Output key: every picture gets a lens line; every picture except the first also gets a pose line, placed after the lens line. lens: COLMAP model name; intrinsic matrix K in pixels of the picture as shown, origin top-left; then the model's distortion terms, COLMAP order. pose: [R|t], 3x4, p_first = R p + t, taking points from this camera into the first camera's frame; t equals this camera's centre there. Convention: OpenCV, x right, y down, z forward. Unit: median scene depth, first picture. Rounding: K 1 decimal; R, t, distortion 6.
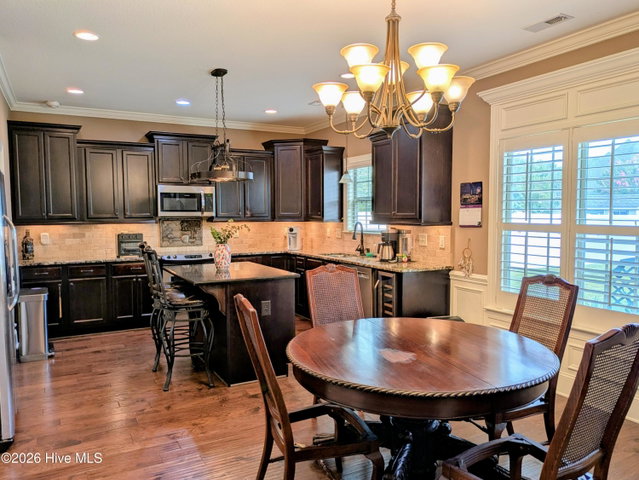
lens RADIAL K [[475.3, 0, 320.5], [0, 475.3, 242.6], [0, 0, 1]] dist [0.087013, -0.139636]
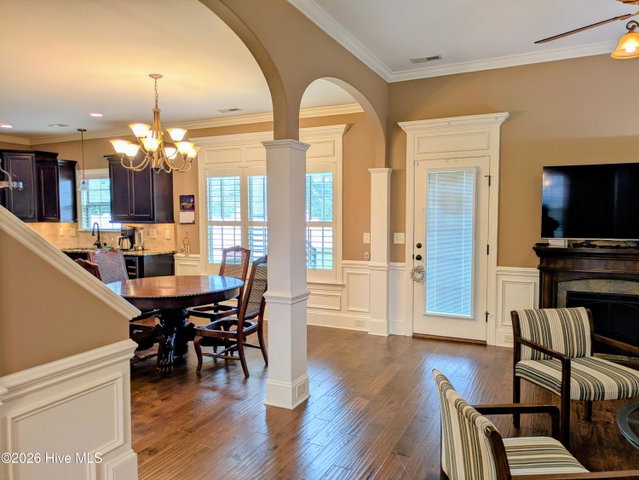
lens RADIAL K [[475.3, 0, 320.5], [0, 475.3, 242.6], [0, 0, 1]] dist [0.087013, -0.139636]
pose [[0.804430, -0.034229, 0.593061, -0.240574], [0.039896, 0.999198, 0.003555, 0.036621], [-0.592706, 0.020801, 0.805150, -0.459059]]
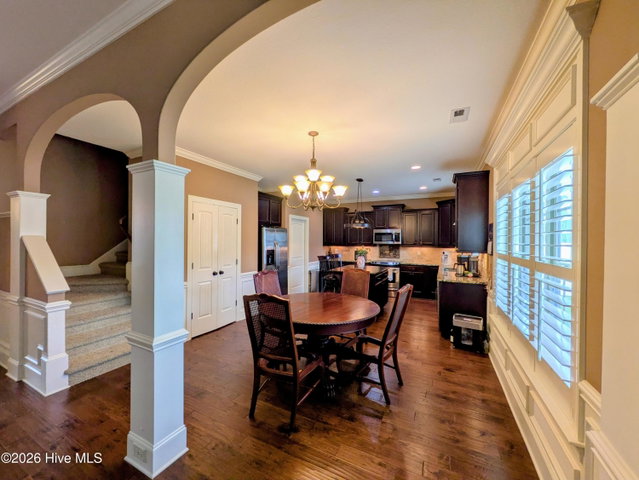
lens RADIAL K [[254.5, 0, 319.5], [0, 254.5, 240.0], [0, 0, 1]] dist [0.000255, 0.000006]
pose [[0.581299, 0.006852, -0.813661, 0.642669], [-0.063090, 0.997334, -0.036674, -0.017118], [0.811241, 0.072653, 0.580181, 0.170818]]
